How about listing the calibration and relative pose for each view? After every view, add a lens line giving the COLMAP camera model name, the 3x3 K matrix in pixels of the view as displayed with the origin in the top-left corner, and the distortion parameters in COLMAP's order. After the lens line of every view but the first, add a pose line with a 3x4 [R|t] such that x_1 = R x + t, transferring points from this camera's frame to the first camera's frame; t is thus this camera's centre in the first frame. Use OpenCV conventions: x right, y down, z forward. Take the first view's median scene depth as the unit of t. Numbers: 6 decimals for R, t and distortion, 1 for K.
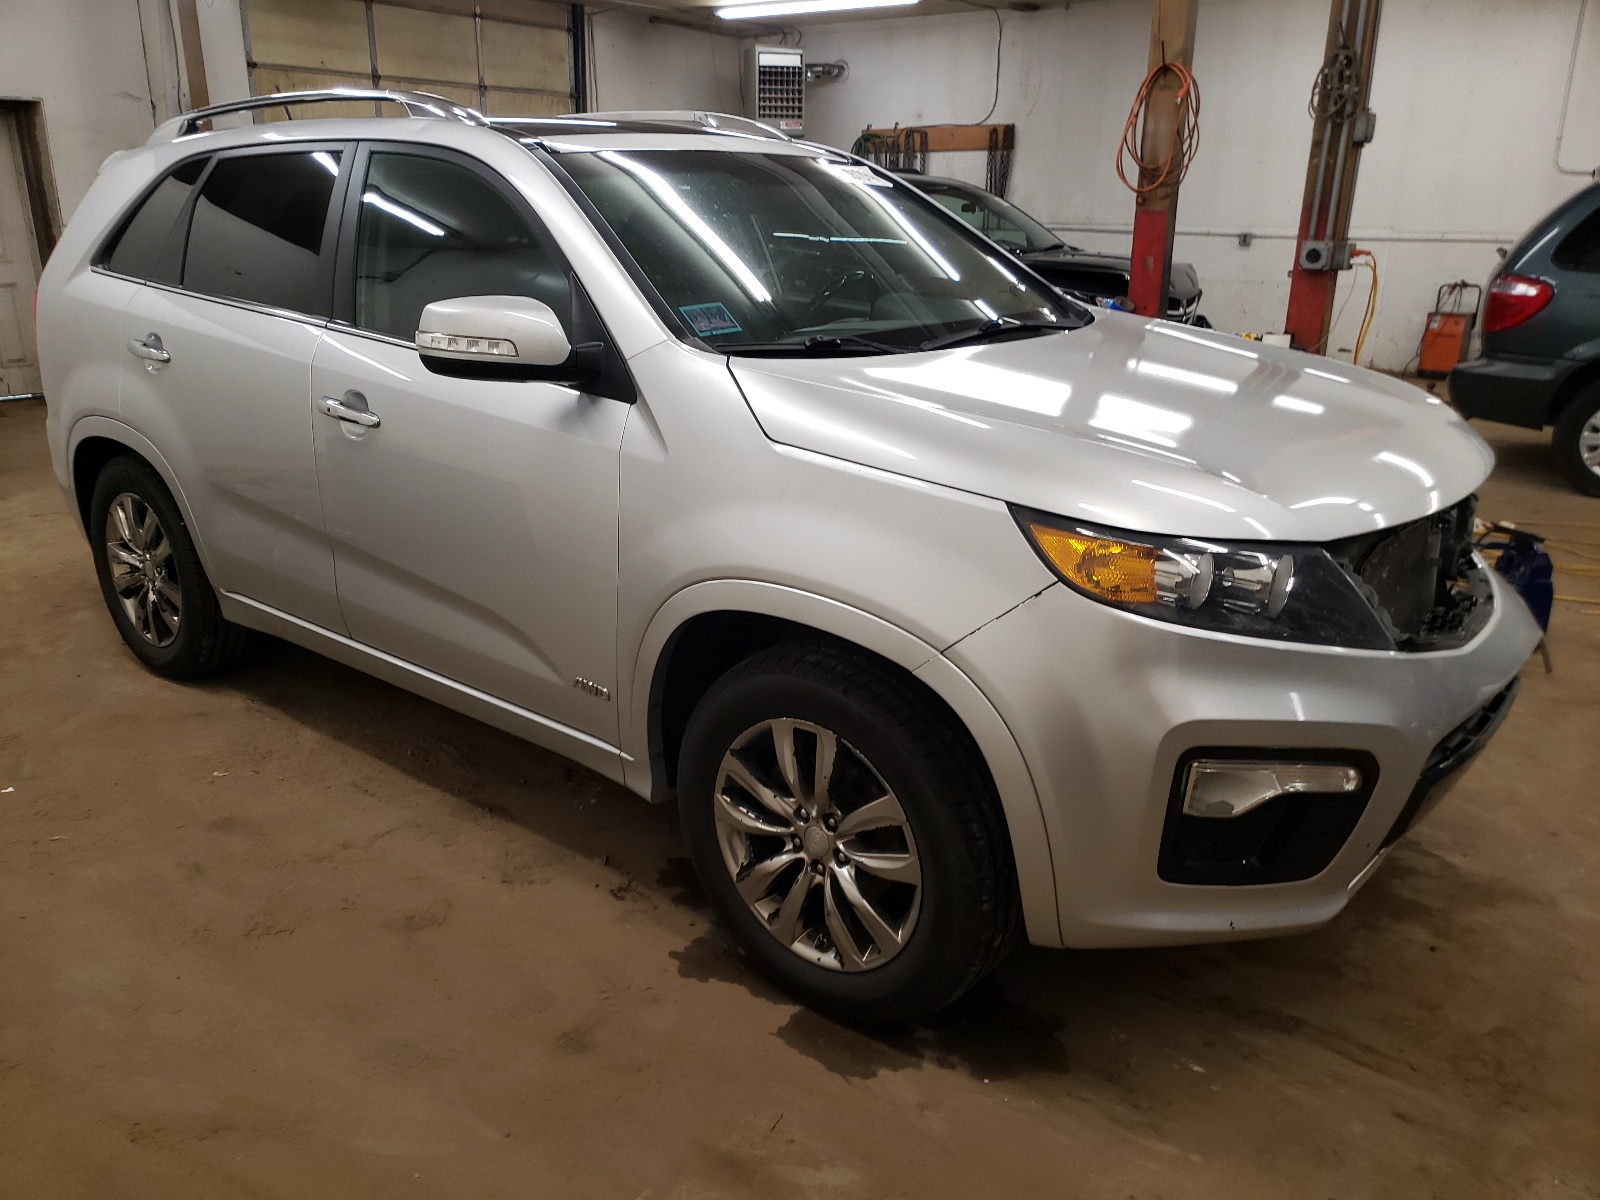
lens RADIAL K [[1238.7, 0, 767.0], [0, 1238.7, 583.1], [0, 0, 1]] dist [0.025392, 0.002295]
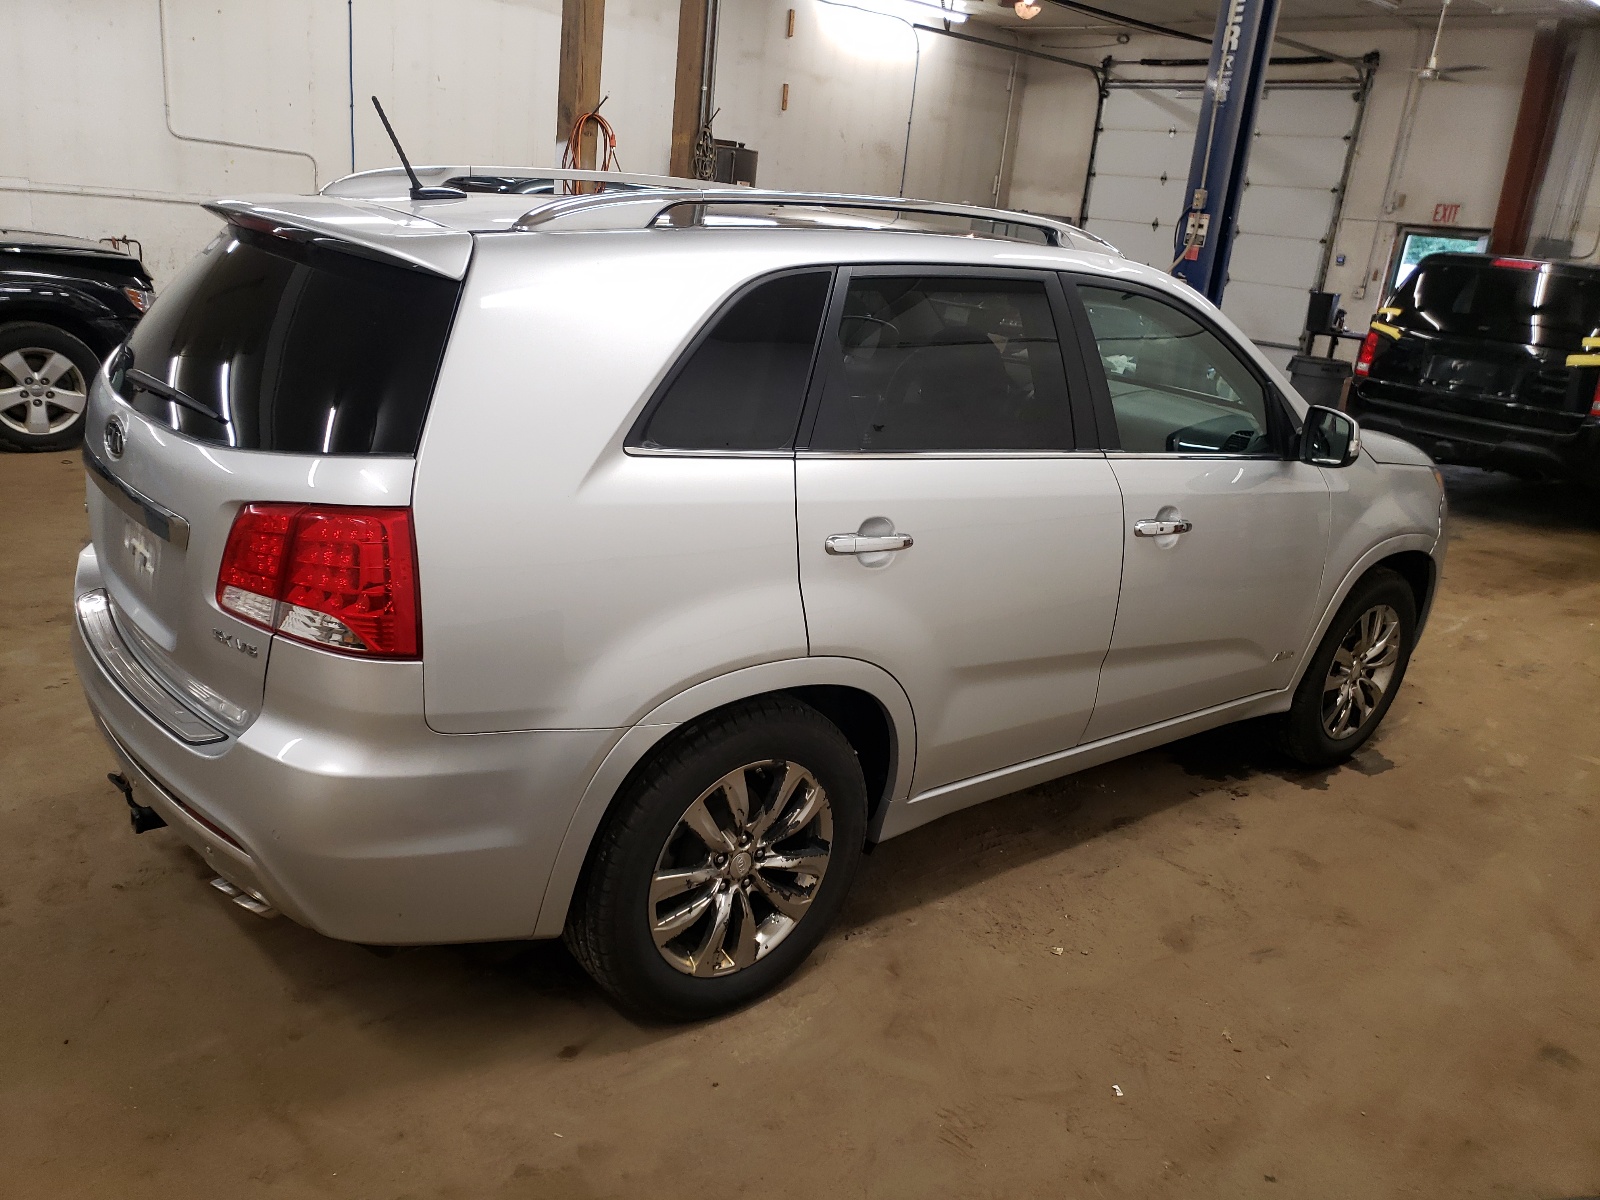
lens RADIAL K [[1238.7, 0, 767.0], [0, 1238.7, 583.1], [0, 0, 1]] dist [0.025392, 0.002295]
pose [[0.202448, -0.279978, 0.938417, -1.420237], [0.202248, 0.949555, 0.239670, -0.416052], [-0.958181, 0.141273, 0.248861, 1.044892]]
